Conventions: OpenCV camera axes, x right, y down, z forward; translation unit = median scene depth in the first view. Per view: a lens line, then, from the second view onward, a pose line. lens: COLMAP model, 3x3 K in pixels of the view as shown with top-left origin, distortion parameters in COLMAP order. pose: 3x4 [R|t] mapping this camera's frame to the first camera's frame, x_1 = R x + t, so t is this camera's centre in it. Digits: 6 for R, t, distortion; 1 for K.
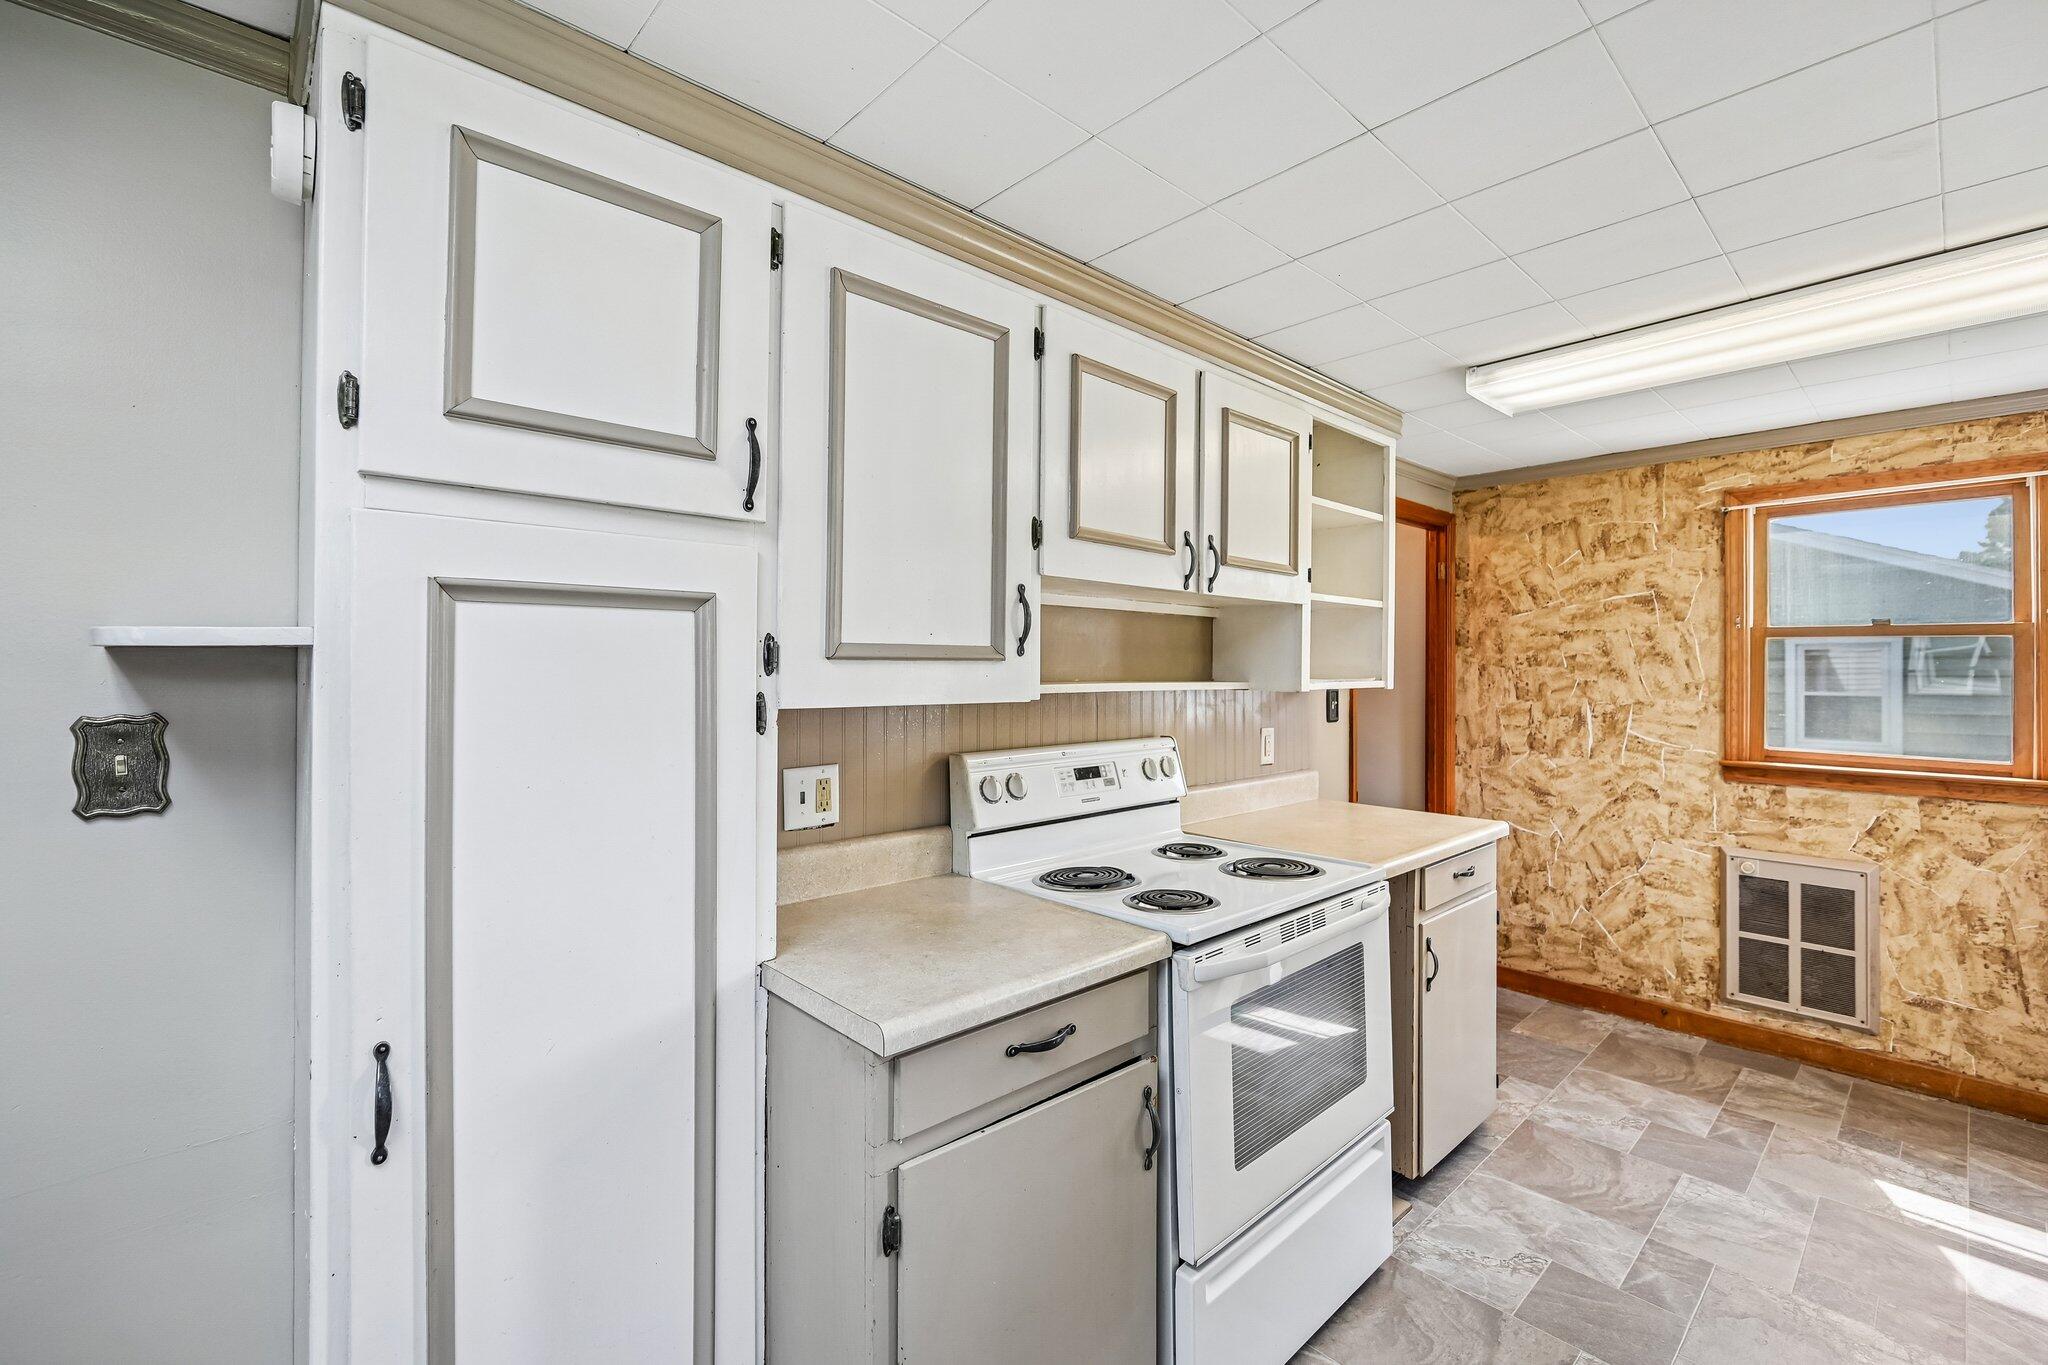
lens RADIAL K [[864.3, 0, 1025.6], [0, 864.3, 665.5], [0, 0, 1]] dist [-0.003904, 0.000063]
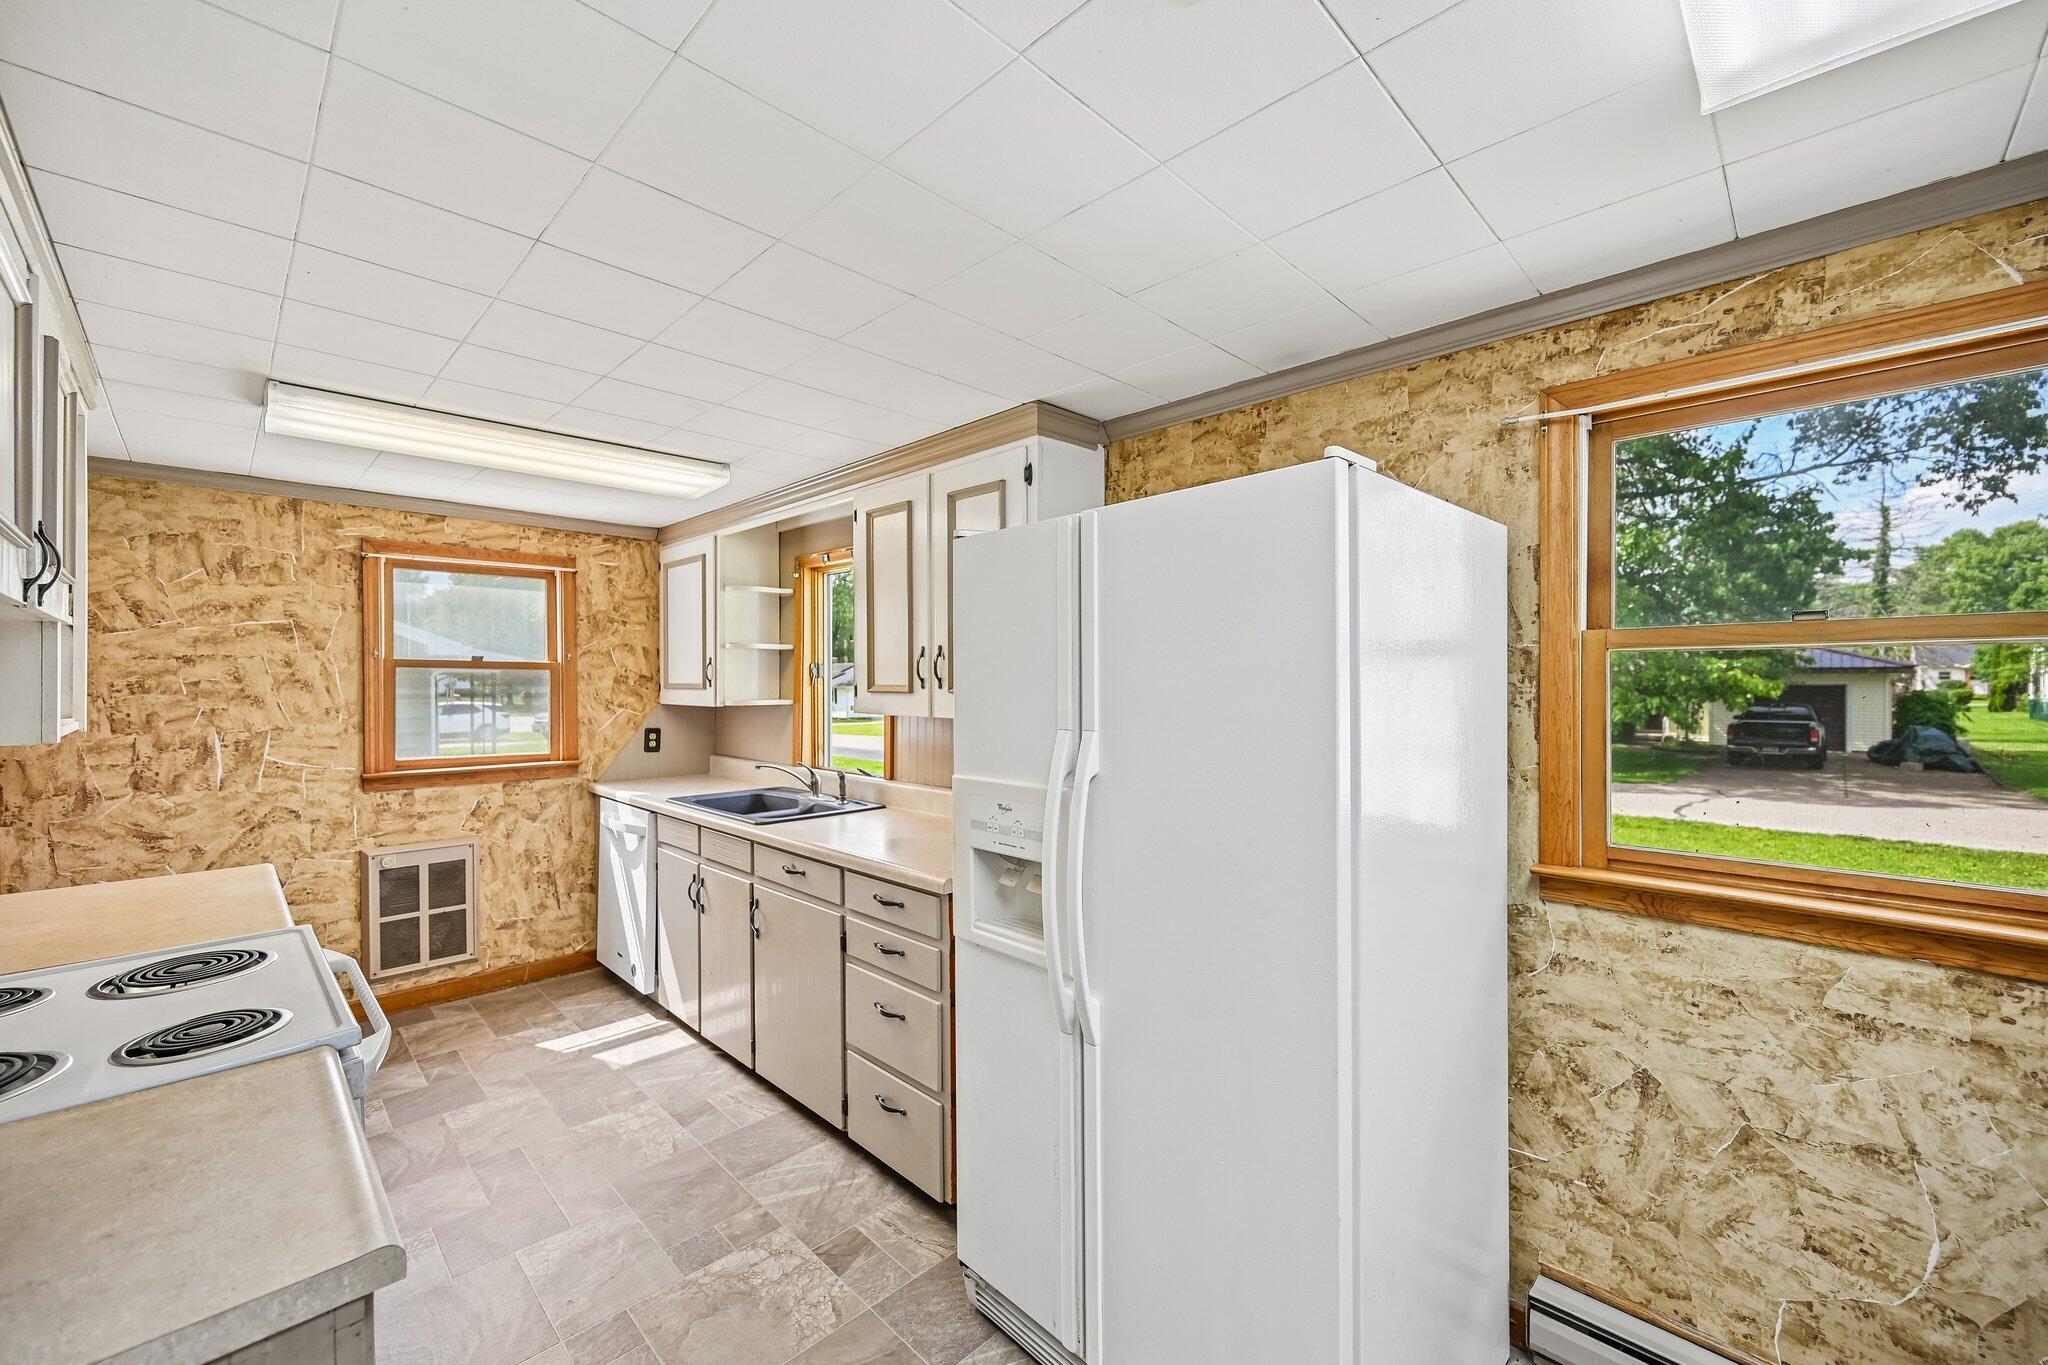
lens RADIAL K [[806.0, 0, 1027.4], [0, 806.0, 687.0], [0, 0, 1]] dist [-0.002565, -0.000180]
pose [[-0.048283, -0.011922, 0.998763, -0.324779], [-0.001843, 0.999928, 0.011847, -0.021733], [-0.998832, -0.001269, -0.048302, 0.189315]]
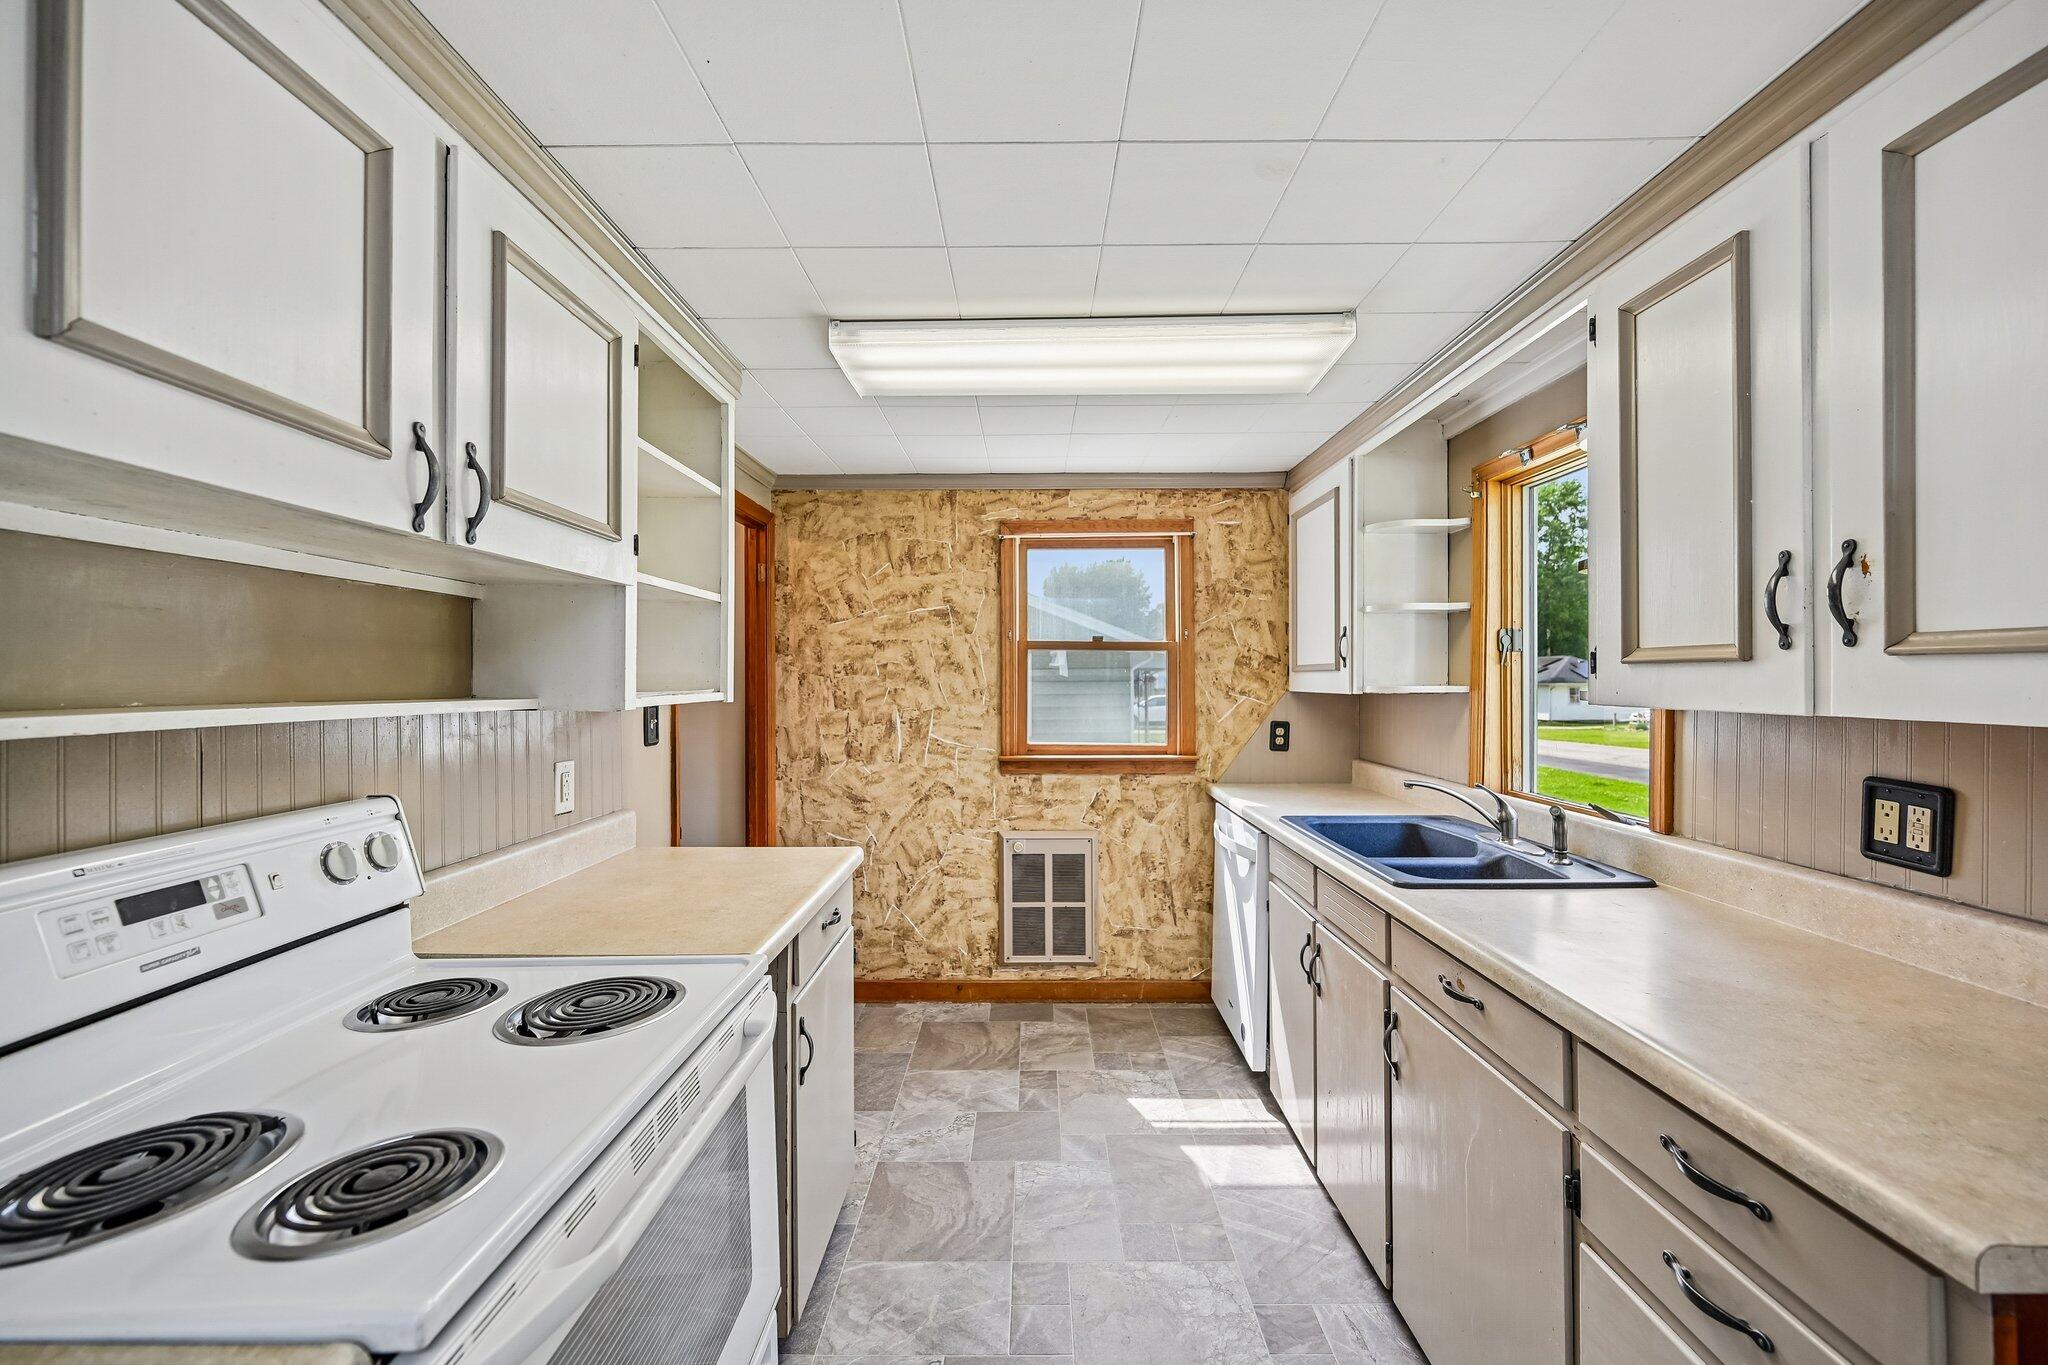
lens RADIAL K [[806.0, 0, 1027.3], [0, 806.0, 679.6], [0, 0, 1]] dist [-0.002565, -0.000180]
pose [[0.680340, -0.006613, 0.732867, 0.053752], [0.003512, 0.999977, 0.005763, 0.002357], [-0.732888, -0.001347, 0.680348, 0.268370]]
